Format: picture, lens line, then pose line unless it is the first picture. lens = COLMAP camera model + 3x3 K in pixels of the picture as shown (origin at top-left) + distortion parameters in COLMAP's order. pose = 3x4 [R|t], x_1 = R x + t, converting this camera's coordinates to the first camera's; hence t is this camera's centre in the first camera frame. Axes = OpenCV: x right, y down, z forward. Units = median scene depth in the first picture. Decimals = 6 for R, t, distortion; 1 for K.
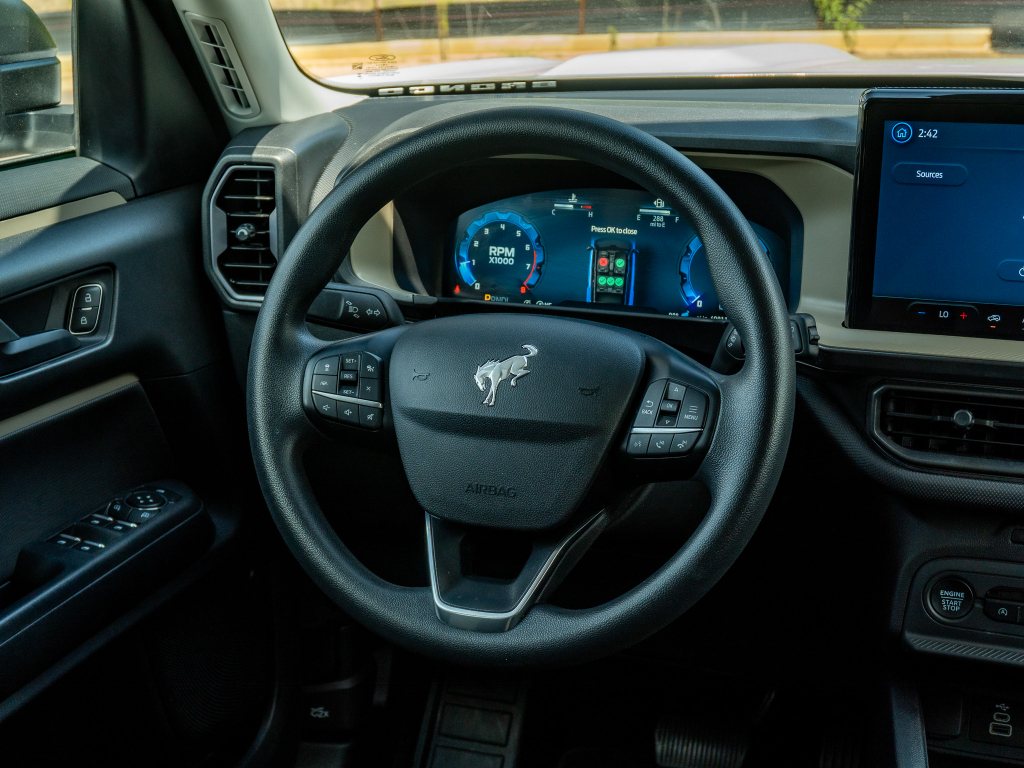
lens RADIAL K [[1512.8, 0, 512.0], [0, 1512.8, 384.0], [0, 0, 1]] dist [-0.023854, 0.005434]
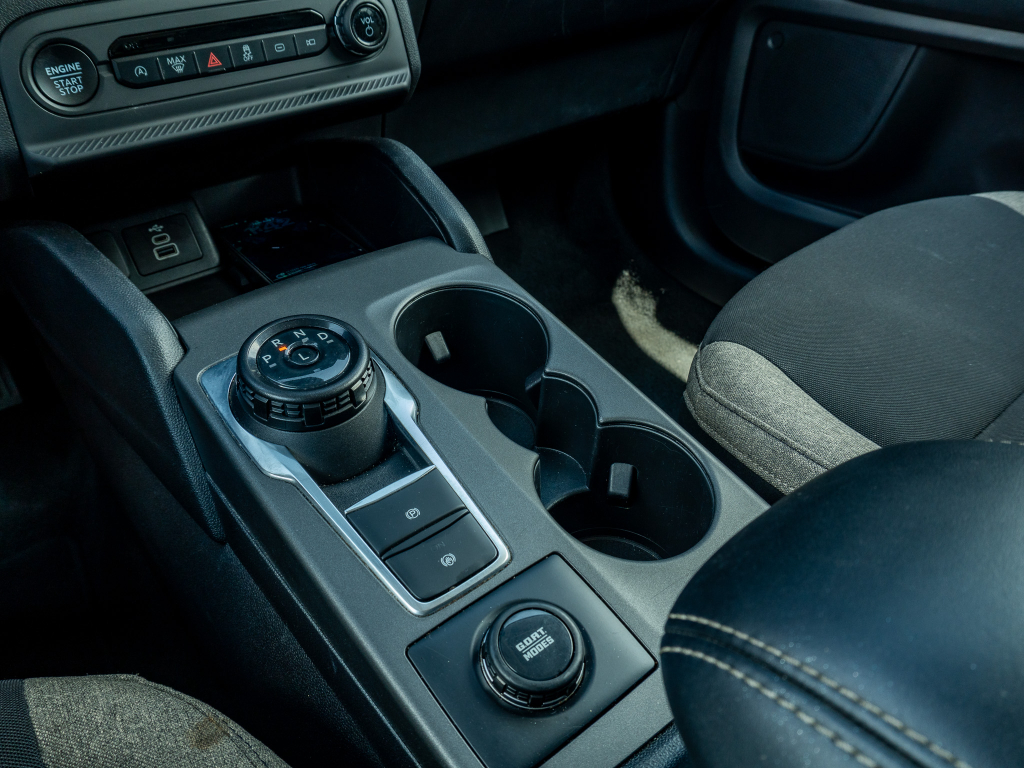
lens RADIAL K [[767.5, 0, 501.9], [0, 767.5, 381.2], [0, 0, 1]] dist [-0.010497, -0.009053]
pose [[0.546855, -0.496651, 0.674009, 0.077075], [0.252166, 0.865371, 0.433064, 0.139180], [-0.798350, -0.066861, 0.598471, 0.521832]]
